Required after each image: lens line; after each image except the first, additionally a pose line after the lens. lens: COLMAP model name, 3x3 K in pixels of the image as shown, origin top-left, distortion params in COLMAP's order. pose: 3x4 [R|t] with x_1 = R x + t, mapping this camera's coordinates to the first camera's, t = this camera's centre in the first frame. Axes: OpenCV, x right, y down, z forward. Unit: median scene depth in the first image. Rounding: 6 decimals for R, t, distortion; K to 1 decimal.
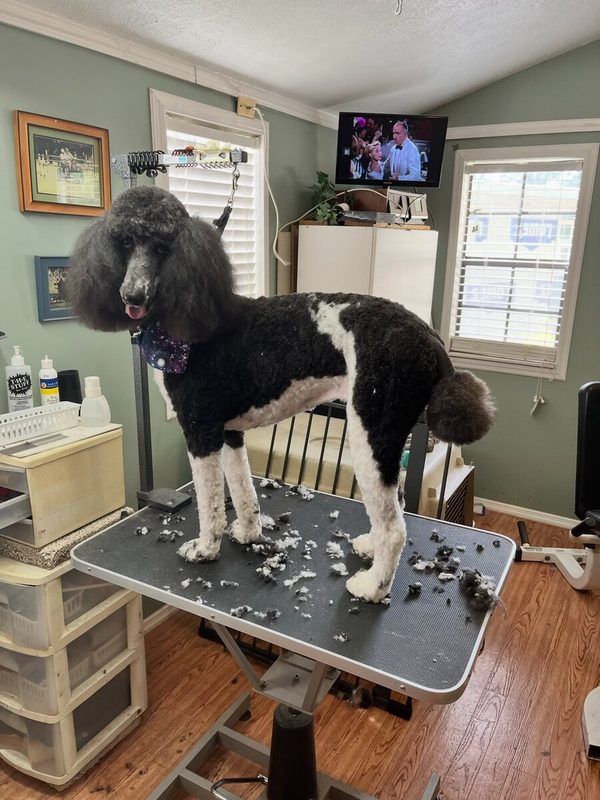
lens RADIAL K [[612.4, 0, 300.0], [0, 612.4, 400.0], [0, 0, 1]] dist [0.003436, -0.007022]
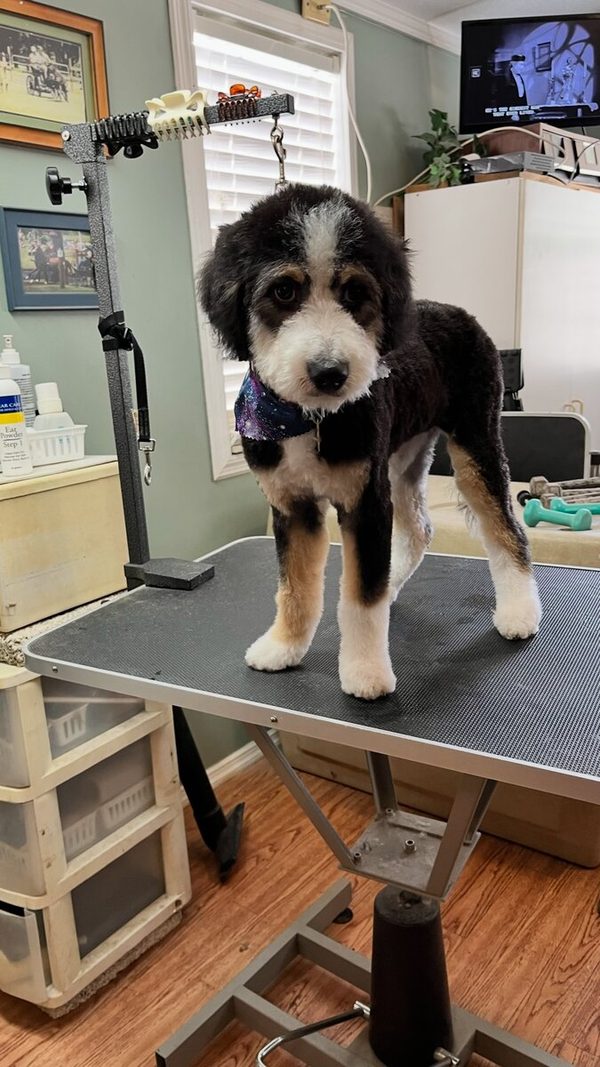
lens RADIAL K [[821.0, 0, 305.0], [0, 821.0, 537.4], [0, 0, 1]] dist [0.003211, -0.005328]
pose [[0.988680, -0.033146, -0.146333, 0.013896], [0.033621, 0.999434, 0.000769, 0.122430], [0.146225, -0.005680, 0.989235, 0.154196]]
